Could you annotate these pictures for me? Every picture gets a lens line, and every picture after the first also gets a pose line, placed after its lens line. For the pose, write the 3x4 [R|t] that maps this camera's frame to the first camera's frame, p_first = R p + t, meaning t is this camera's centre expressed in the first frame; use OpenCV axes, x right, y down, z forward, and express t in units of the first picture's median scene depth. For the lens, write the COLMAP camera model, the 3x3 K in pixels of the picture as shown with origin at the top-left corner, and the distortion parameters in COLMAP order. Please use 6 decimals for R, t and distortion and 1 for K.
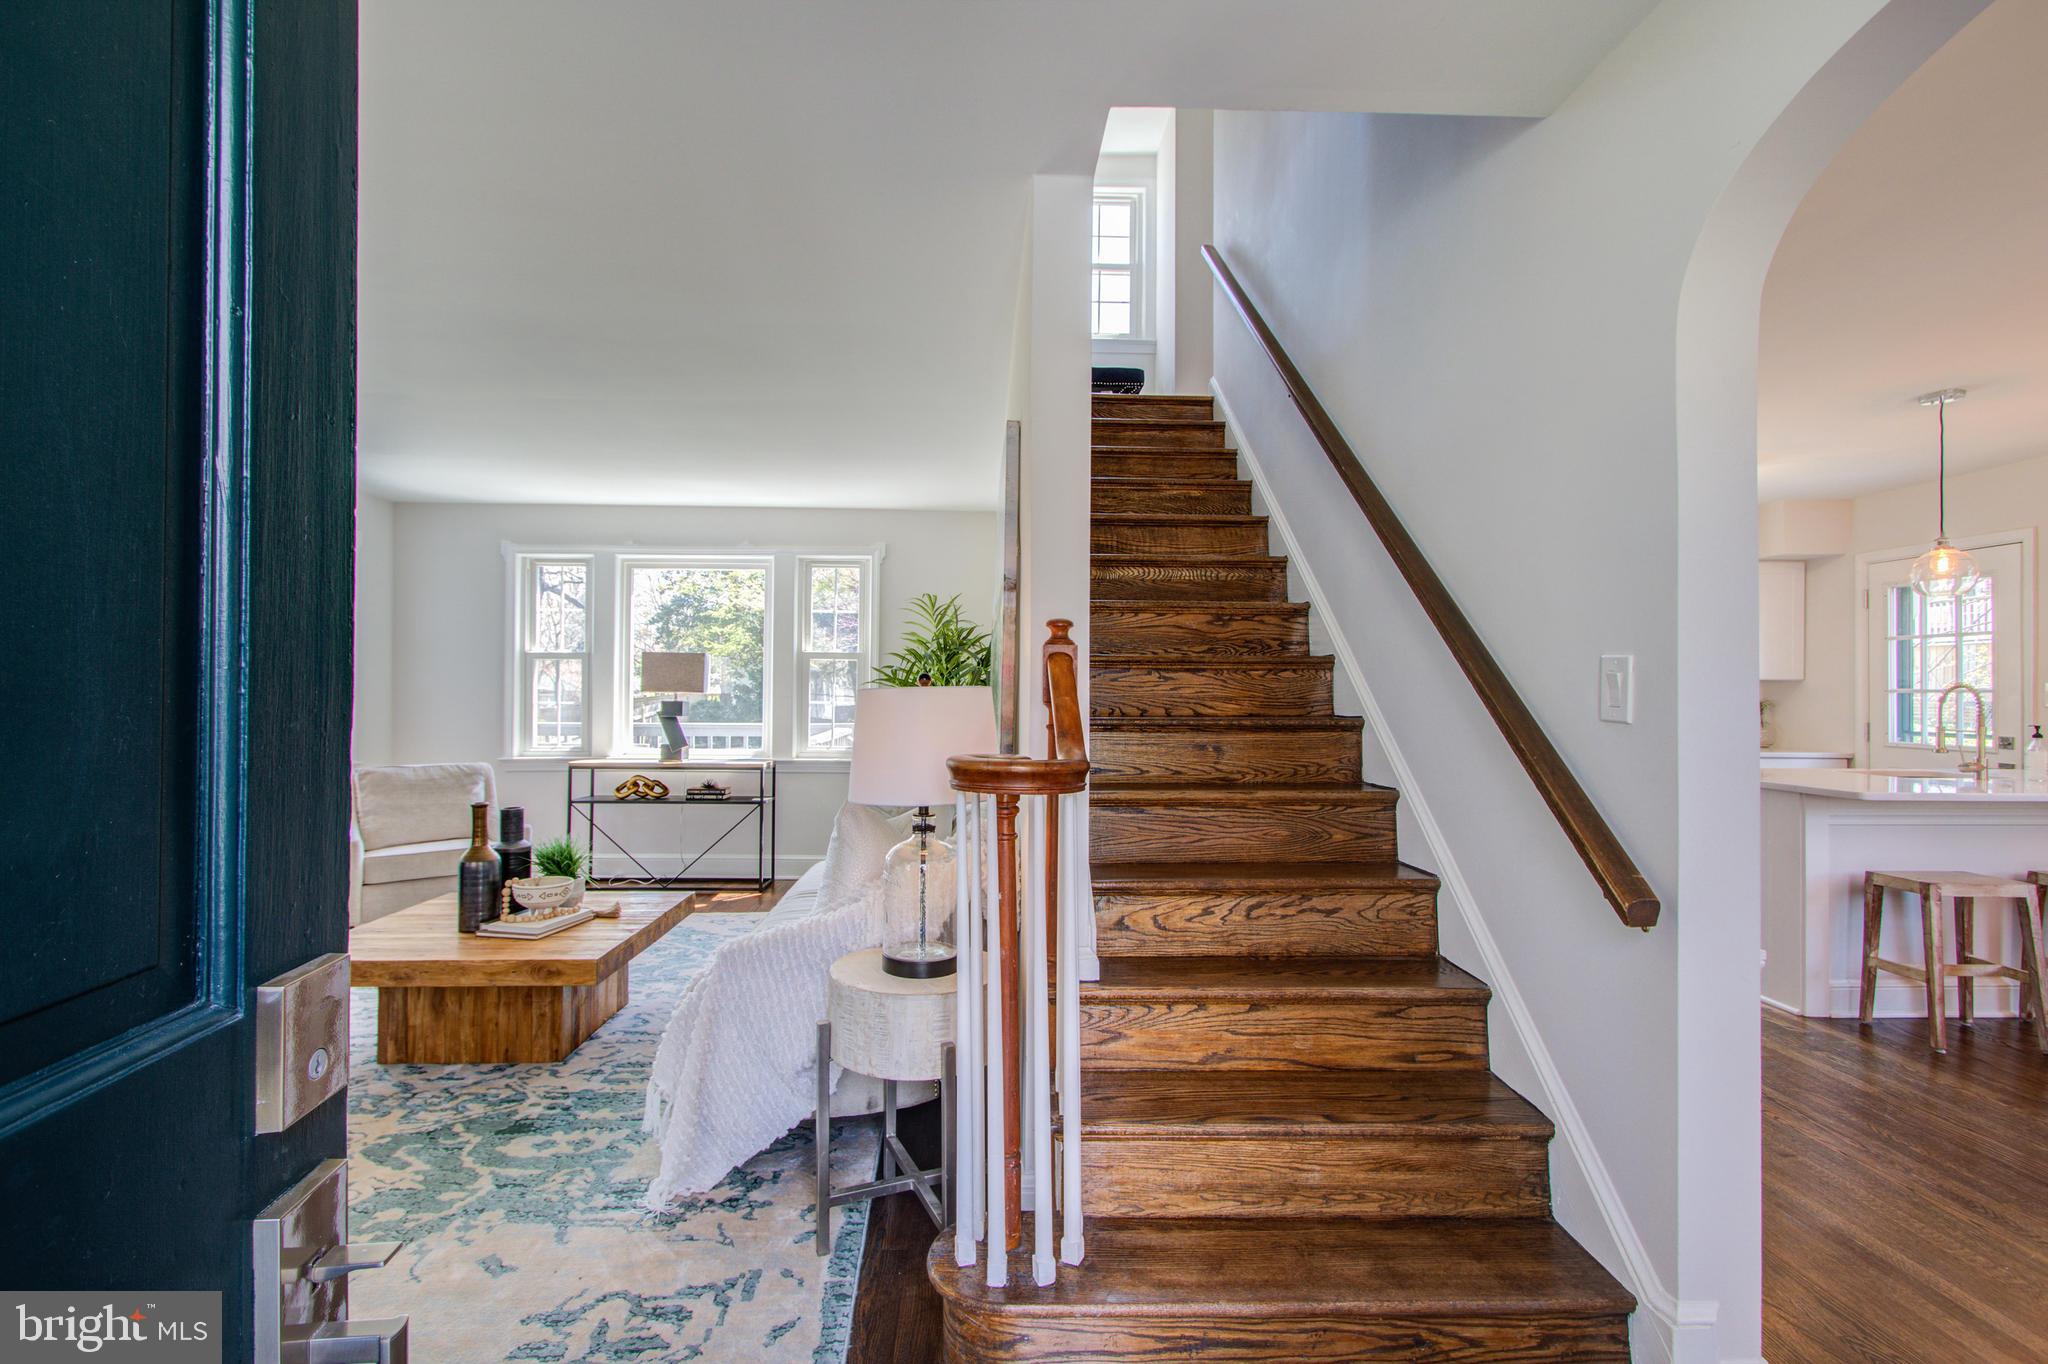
lens RADIAL K [[958.6, 0, 1024.0], [0, 958.6, 682.0], [0, 0, 1]] dist [0.015765, 0.000212]
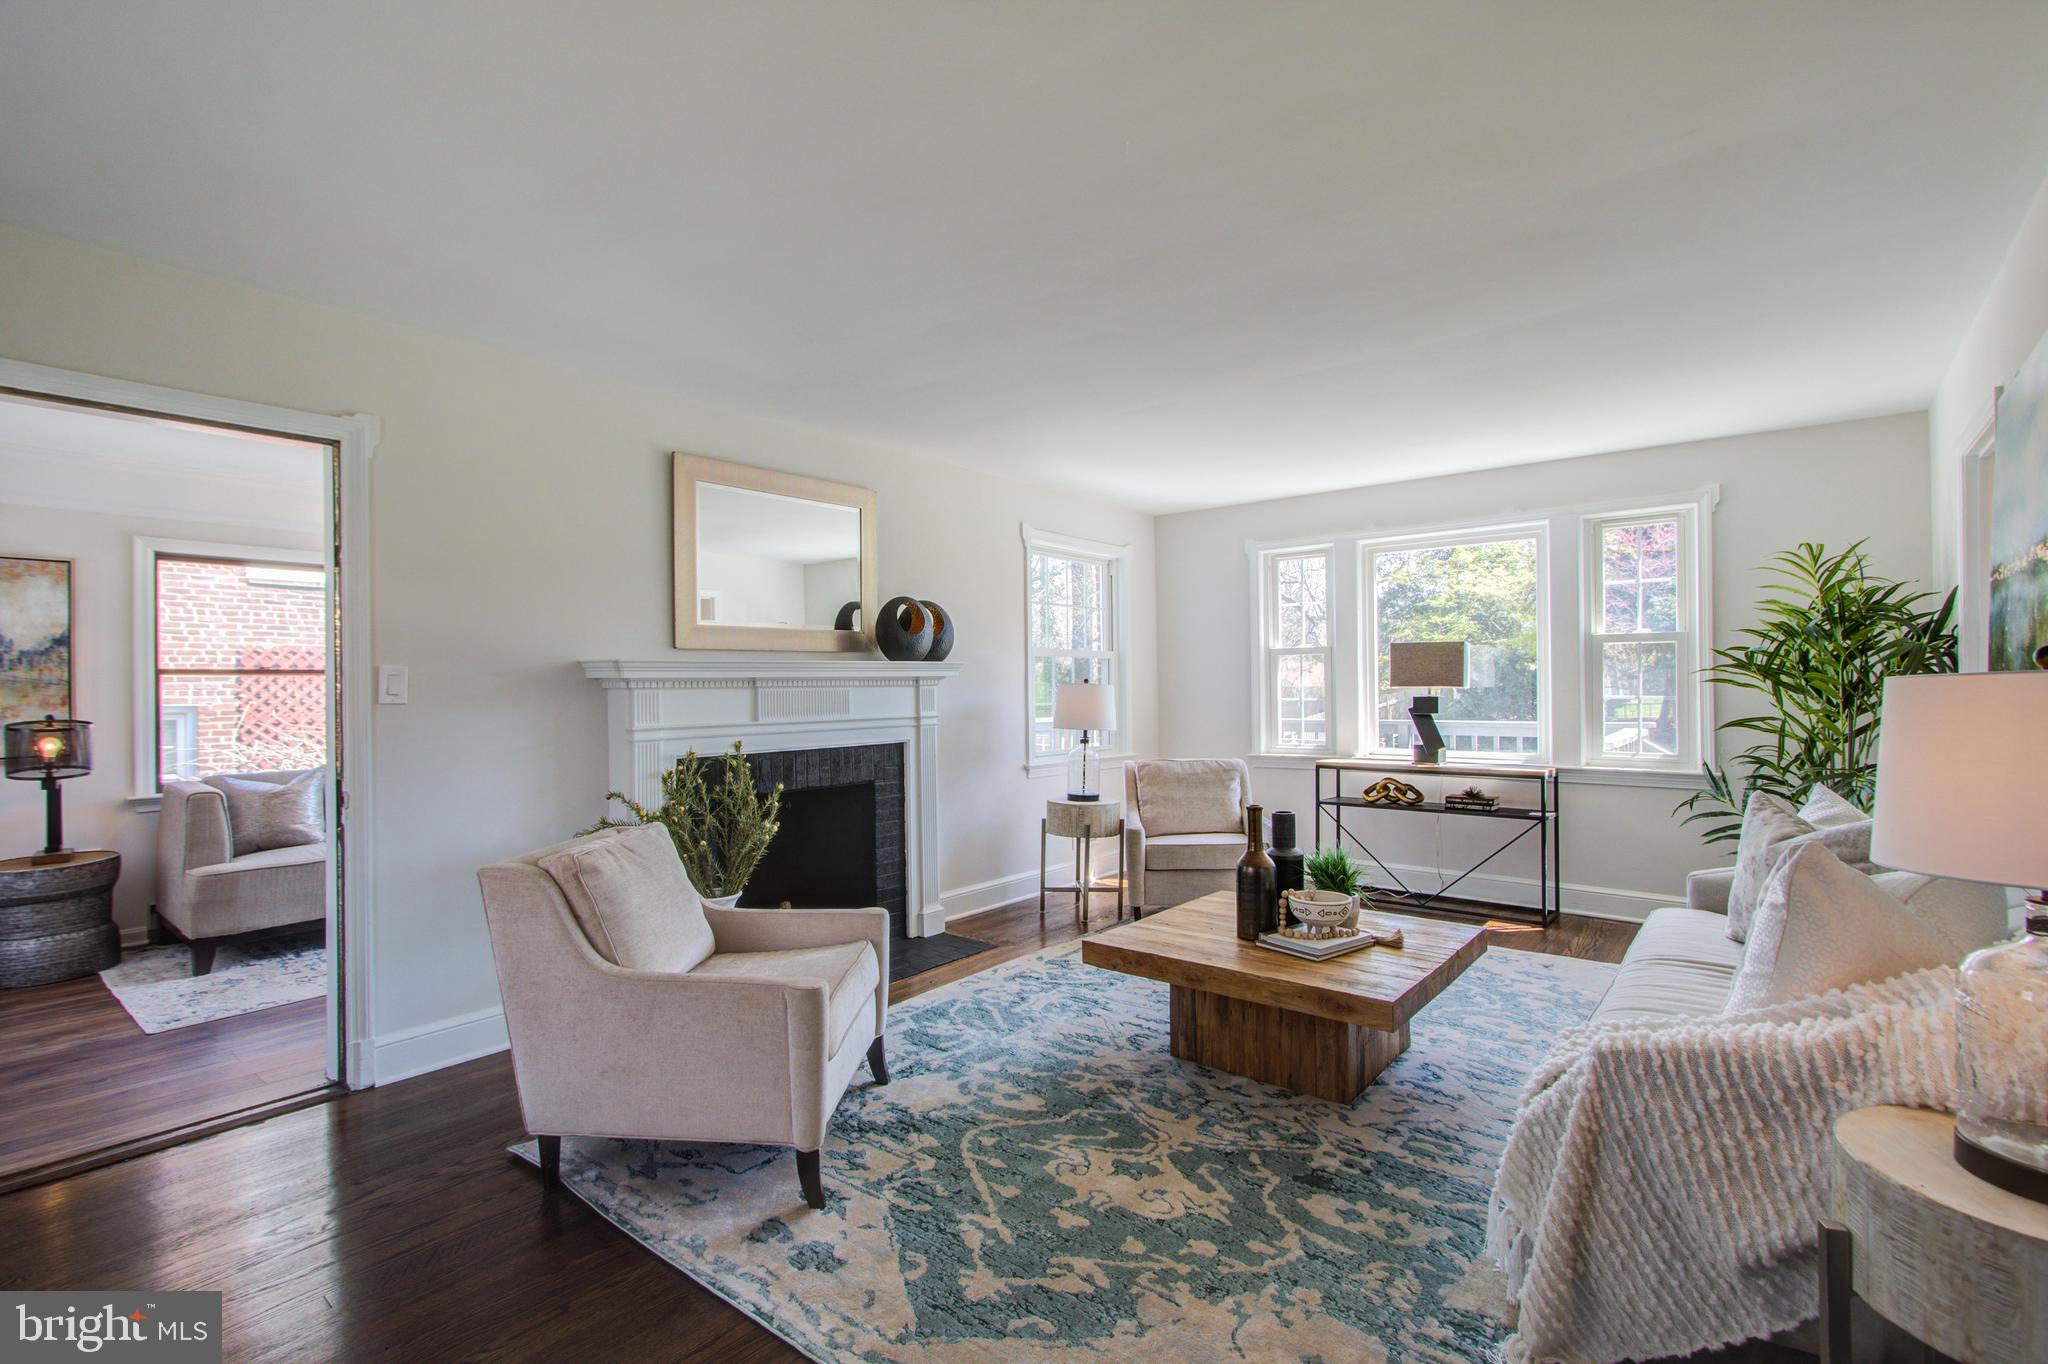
lens RADIAL K [[958.6, 0, 1024.0], [0, 958.6, 682.0], [0, 0, 1]] dist [0.015765, 0.000212]
pose [[0.764065, -0.016359, -0.644932, -0.125316], [0.019894, 0.999800, -0.001792, 0.000596], [0.644832, -0.011461, 0.764238, 0.129587]]
